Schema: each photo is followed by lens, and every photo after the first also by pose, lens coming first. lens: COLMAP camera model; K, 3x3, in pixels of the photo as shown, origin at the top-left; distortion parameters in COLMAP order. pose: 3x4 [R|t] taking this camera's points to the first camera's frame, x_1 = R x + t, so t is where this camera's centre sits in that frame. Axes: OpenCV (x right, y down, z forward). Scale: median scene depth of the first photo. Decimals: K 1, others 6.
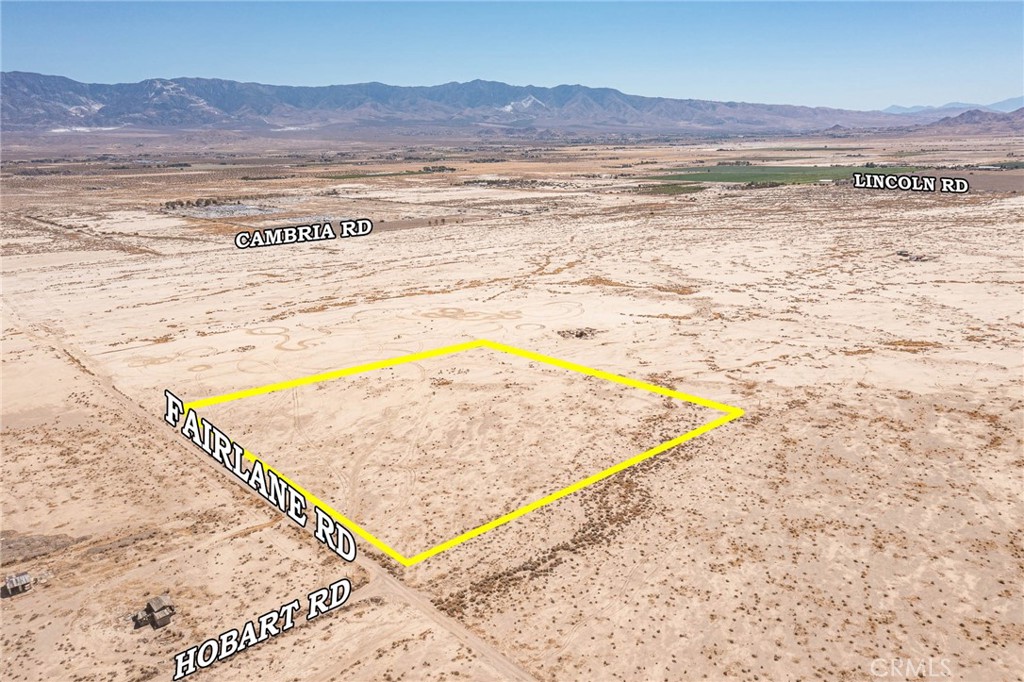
lens RADIAL K [[804.8, 0, 511.1], [0, 804.8, 330.0], [0, 0, 1]] dist [-0.007892, 0.002207]
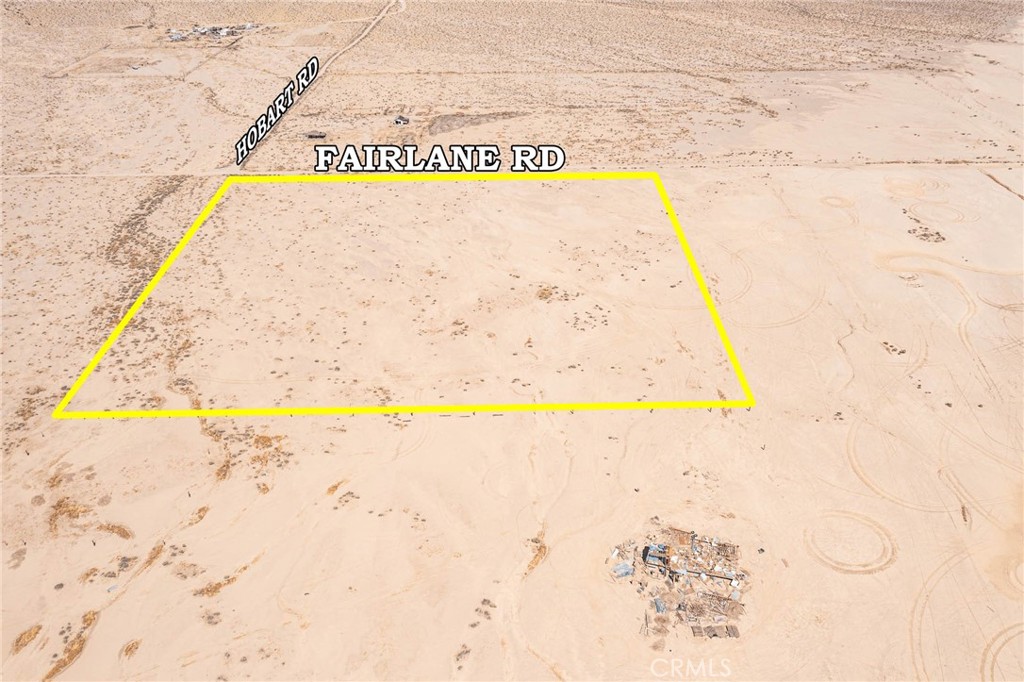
lens RADIAL K [[804.8, 0, 506.7], [0, 804.8, 339.8], [0, 0, 1]] dist [-0.007892, 0.002207]
pose [[-0.659161, 0.418197, -0.624995, 0.413609], [-0.141872, 0.747027, 0.649479, -0.373337], [0.738498, 0.516781, -0.433081, 1.473091]]
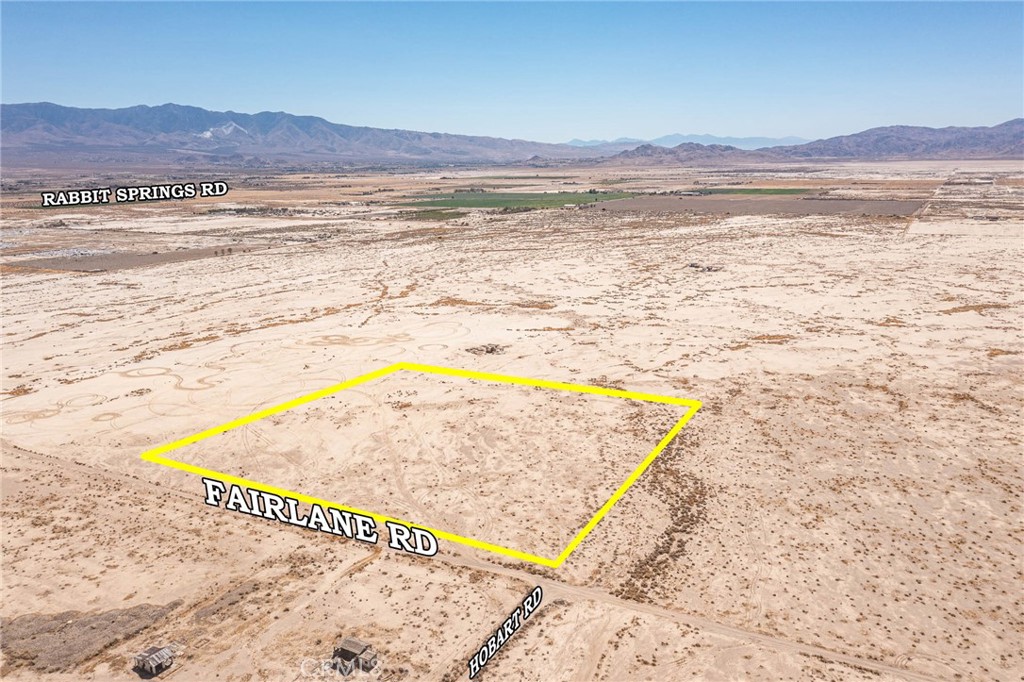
lens RADIAL K [[804.8, 0, 510.0], [0, 804.8, 338.1], [0, 0, 1]] dist [-0.007892, 0.002207]
pose [[0.937924, -0.064958, 0.340703, -0.338245], [0.073360, 0.997235, -0.011823, 0.005305], [-0.338993, 0.036083, 0.940097, 0.029664]]
